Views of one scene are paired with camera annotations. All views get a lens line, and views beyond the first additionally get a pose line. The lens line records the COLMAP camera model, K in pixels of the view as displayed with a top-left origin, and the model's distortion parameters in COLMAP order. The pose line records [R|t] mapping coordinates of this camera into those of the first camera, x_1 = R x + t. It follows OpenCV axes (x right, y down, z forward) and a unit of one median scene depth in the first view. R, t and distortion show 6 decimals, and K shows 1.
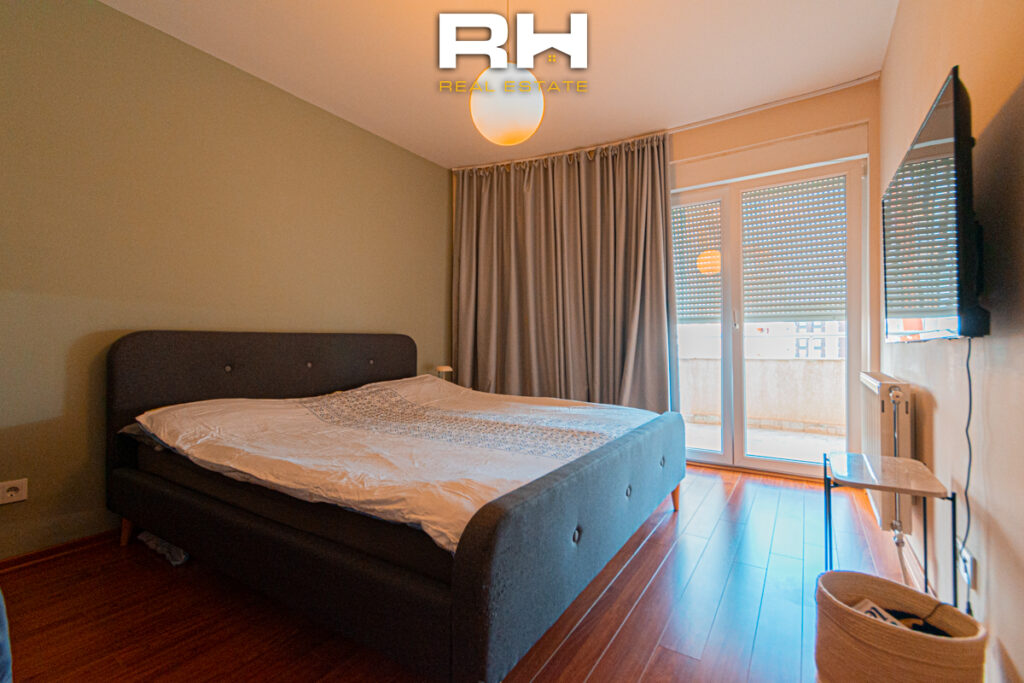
lens RADIAL K [[455.7, 0, 516.8], [0, 455.7, 341.5], [0, 0, 1]] dist [-0.002936, -0.000109]
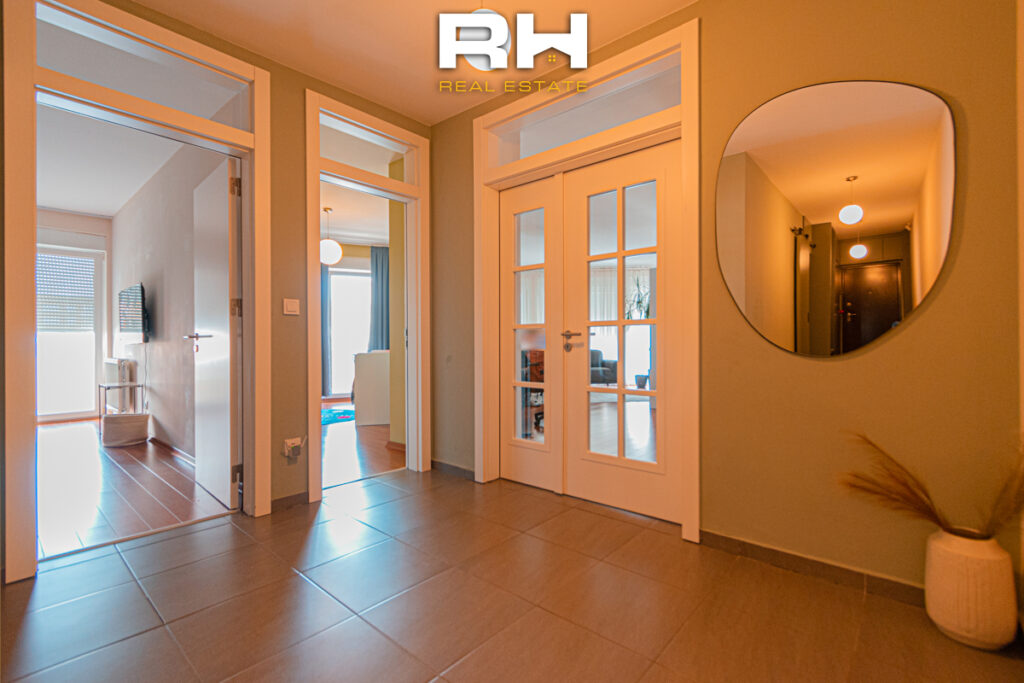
lens RADIAL K [[455.7, 0, 516.8], [0, 455.7, 341.5], [0, 0, 1]] dist [-0.002936, -0.000109]
pose [[0.132928, 0.005592, 0.991110, -1.708162], [-0.000074, 0.999984, -0.005632, 0.004052], [-0.991126, 0.000676, 0.132926, -1.866169]]
